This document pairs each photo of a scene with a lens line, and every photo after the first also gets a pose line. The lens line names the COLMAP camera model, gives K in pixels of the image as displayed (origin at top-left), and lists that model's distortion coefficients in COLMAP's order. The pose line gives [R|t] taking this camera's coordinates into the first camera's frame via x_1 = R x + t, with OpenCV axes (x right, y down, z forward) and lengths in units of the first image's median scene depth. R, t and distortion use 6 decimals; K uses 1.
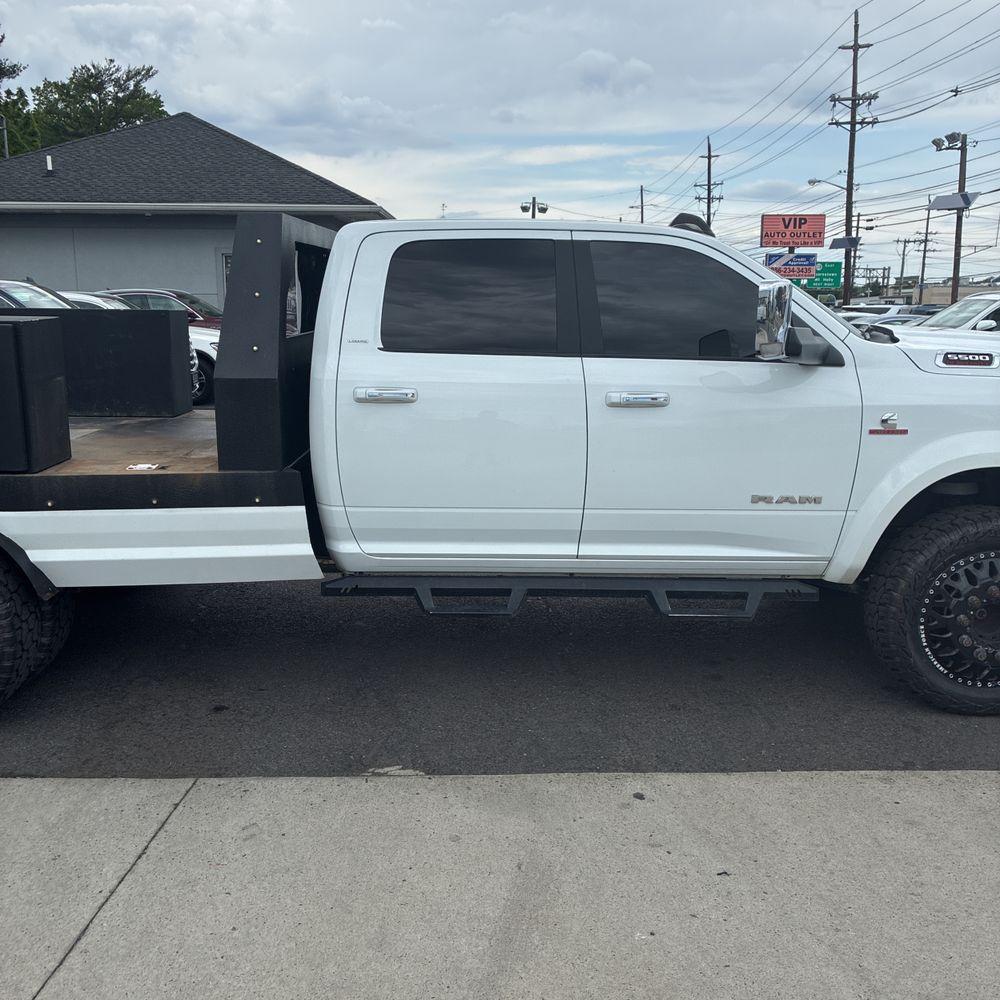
lens RADIAL K [[1016.4, 0, 495.5], [0, 1016.4, 520.1], [0, 0, 1]] dist [0.023623, 0.000000]
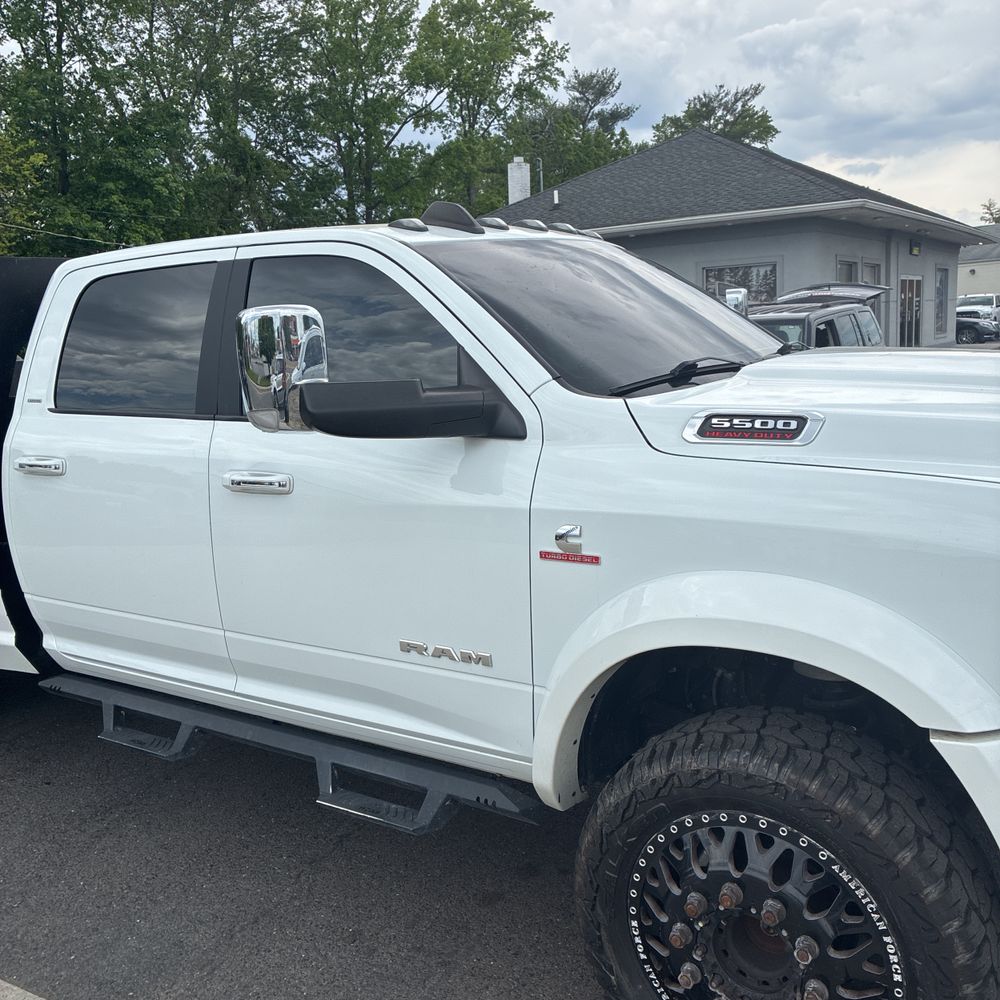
lens RADIAL K [[1016.4, 0, 495.6], [0, 1016.4, 496.5], [0, 0, 1]] dist [0.023623, 0.000000]
pose [[0.830637, 0.044271, -0.555051, 0.639988], [-0.060773, 0.998087, -0.011339, -0.108088], [0.553487, 0.043151, 0.831739, 0.498404]]
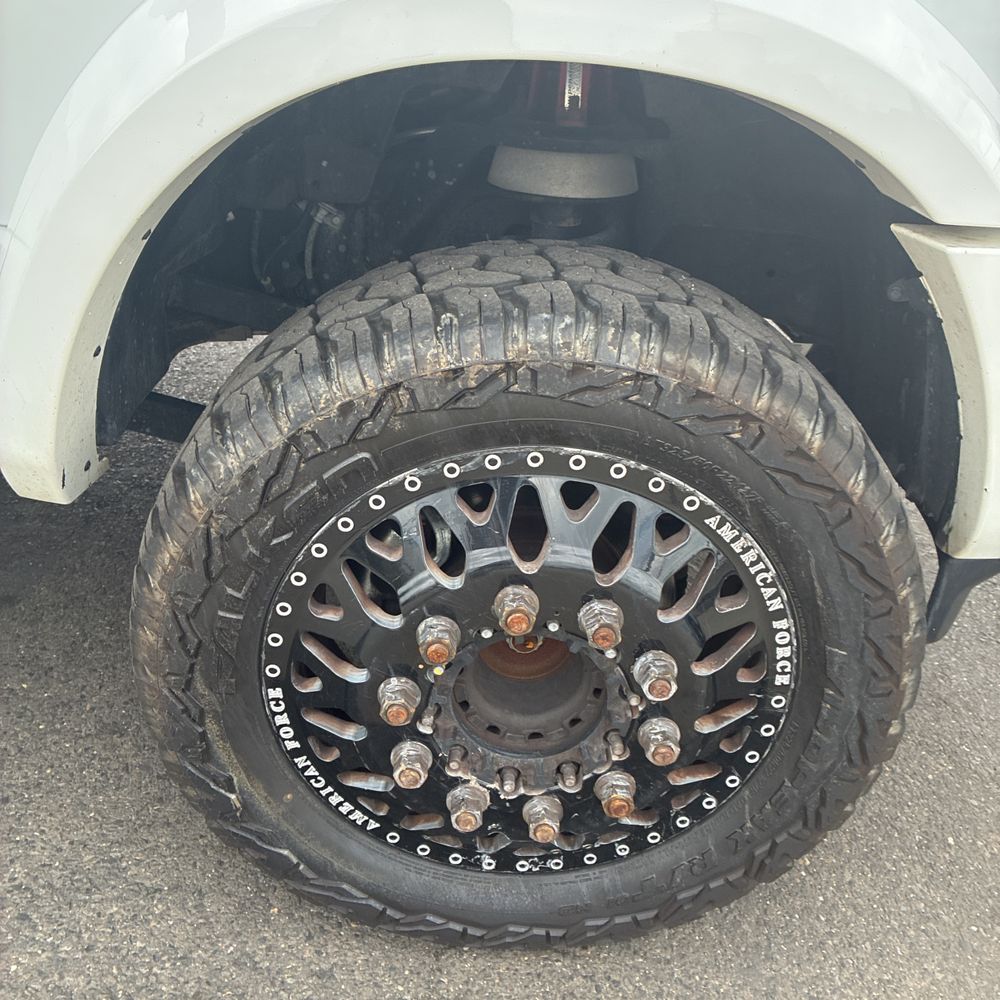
lens RADIAL K [[1016.4, 0, 492.6], [0, 1016.4, 494.5], [0, 0, 1]] dist [0.023623, 0.000000]
pose [[0.995662, 0.065690, 0.065889, 0.449652], [-0.081386, 0.958096, 0.274643, -0.022821], [-0.045087, -0.278815, 0.959286, 0.749220]]
